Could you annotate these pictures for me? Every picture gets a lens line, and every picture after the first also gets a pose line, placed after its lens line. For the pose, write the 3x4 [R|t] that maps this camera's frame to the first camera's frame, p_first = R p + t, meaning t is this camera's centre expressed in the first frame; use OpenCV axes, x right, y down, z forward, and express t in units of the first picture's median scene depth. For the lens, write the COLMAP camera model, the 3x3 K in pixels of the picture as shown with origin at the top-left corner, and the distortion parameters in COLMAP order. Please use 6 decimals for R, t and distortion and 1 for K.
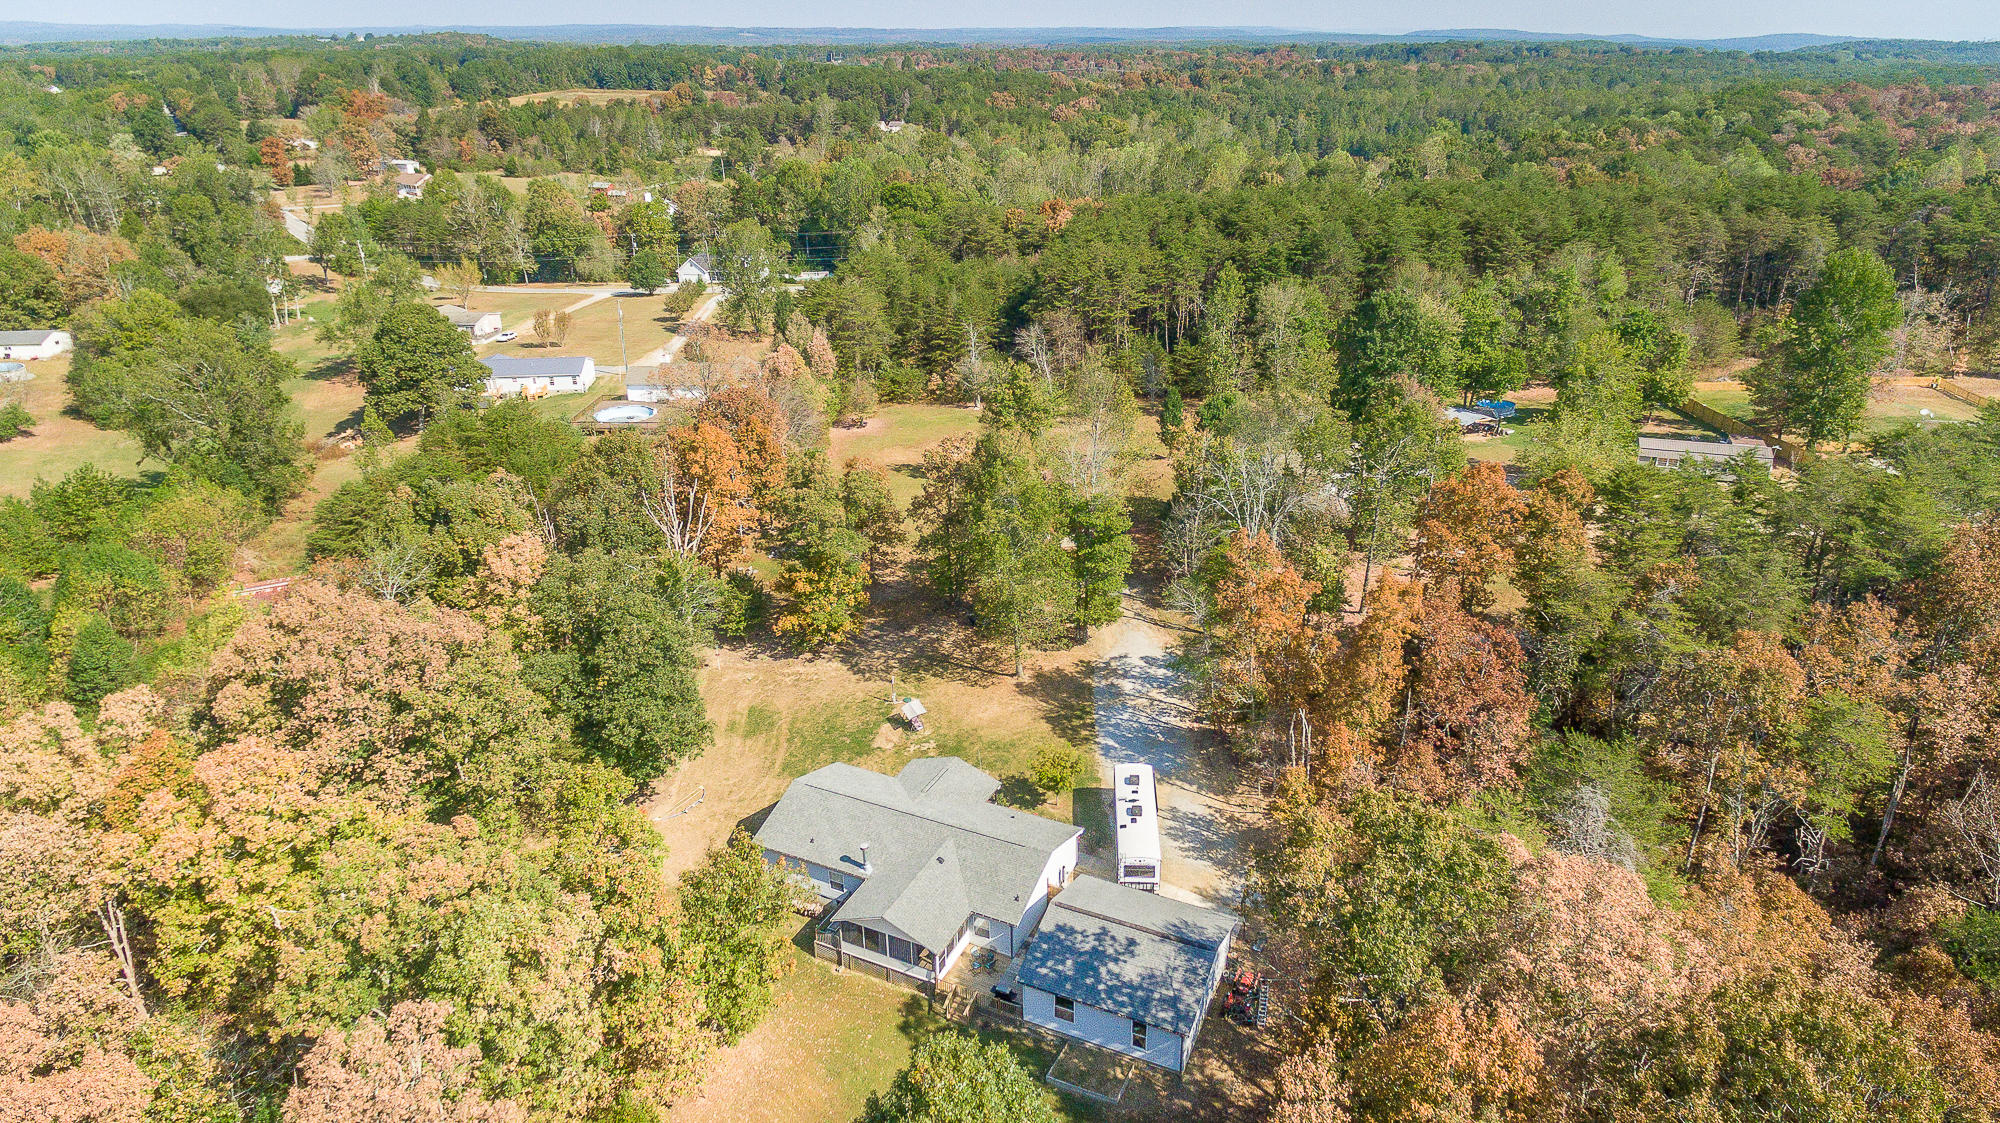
lens RADIAL K [[1201.5, 0, 1013.6], [0, 1201.5, 547.8], [0, 0, 1]] dist [0.001231, 0.003007]
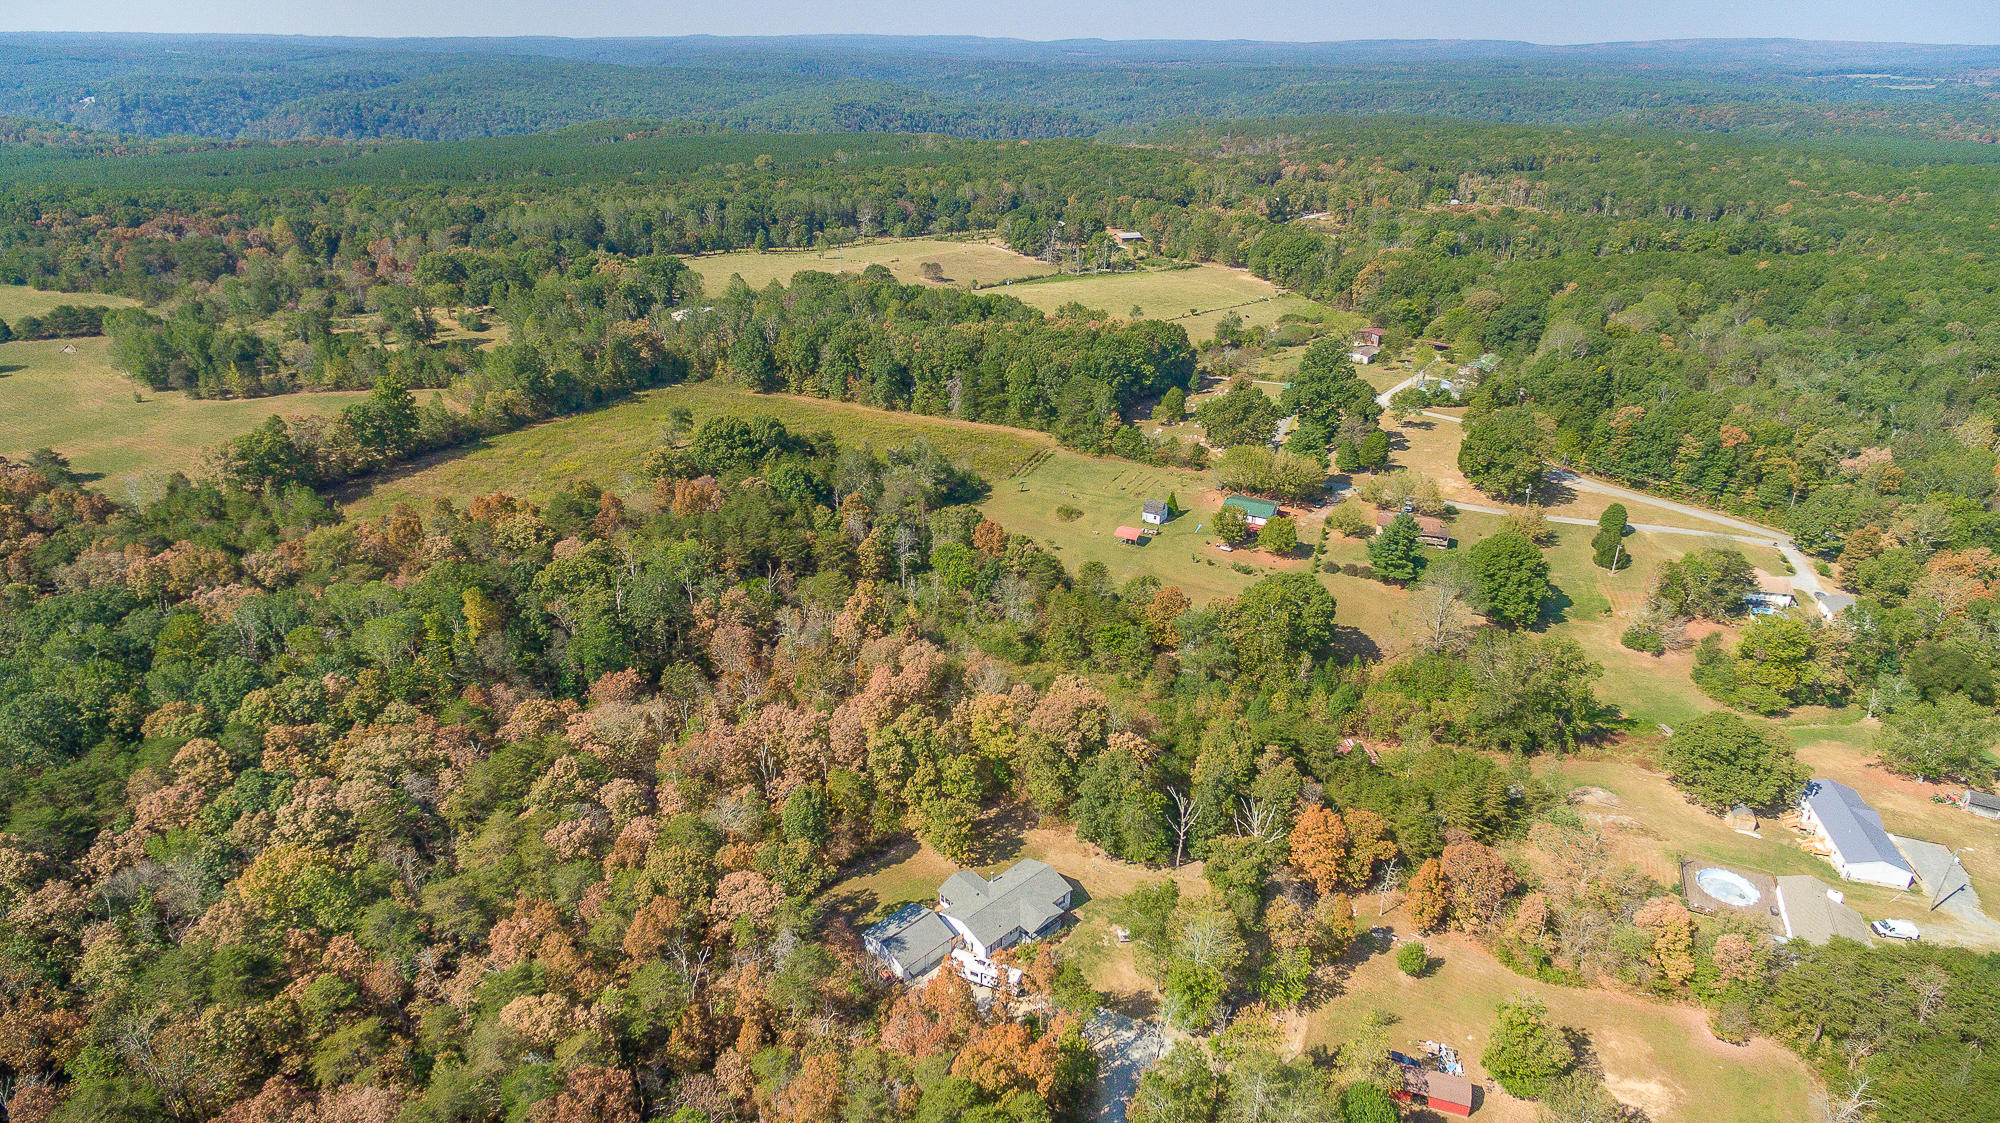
lens RADIAL K [[1114.2, 0, 1001.4], [0, 1114.2, 557.1], [0, 0, 1]] dist [-0.000974, -0.000607]
pose [[-0.369120, 0.386651, -0.845134, 1.137608], [-0.368099, 0.774162, 0.514952, -1.060576], [0.853377, 0.501173, -0.143433, 0.711949]]
